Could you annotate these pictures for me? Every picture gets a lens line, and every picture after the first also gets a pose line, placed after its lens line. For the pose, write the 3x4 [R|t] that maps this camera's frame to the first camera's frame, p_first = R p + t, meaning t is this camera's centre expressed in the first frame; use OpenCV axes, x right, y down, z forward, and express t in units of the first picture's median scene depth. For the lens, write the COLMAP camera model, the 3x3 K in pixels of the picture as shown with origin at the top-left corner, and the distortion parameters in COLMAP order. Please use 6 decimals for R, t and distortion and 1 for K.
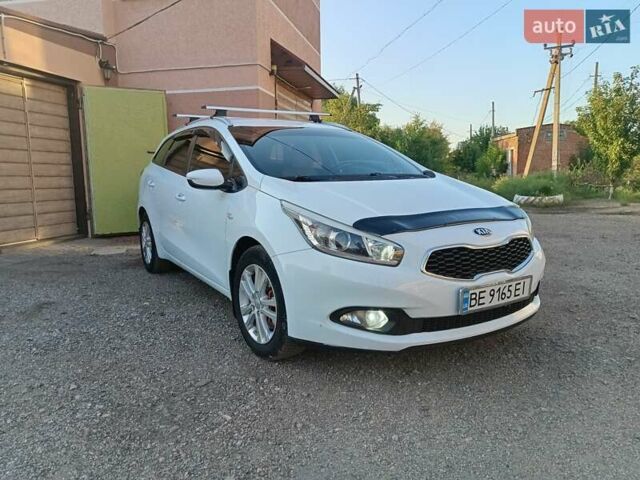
lens RADIAL K [[494.1, 0, 320.0], [0, 494.1, 240.0], [0, 0, 1]] dist [0.019070, -0.003350]
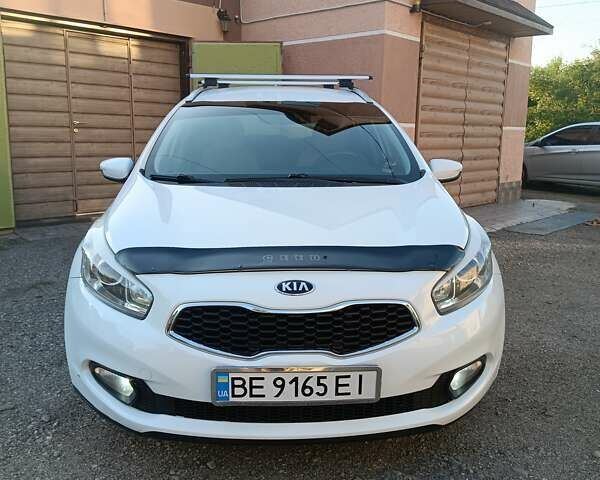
lens RADIAL K [[614.9, 0, 300.0], [0, 614.9, 240.0], [0, 0, 1]] dist [0.037109, 0.000447]
pose [[0.862927, 0.113472, -0.492424, 0.406773], [-0.088172, 0.993324, 0.074384, -0.078045], [0.497577, -0.020770, 0.867171, 0.167618]]
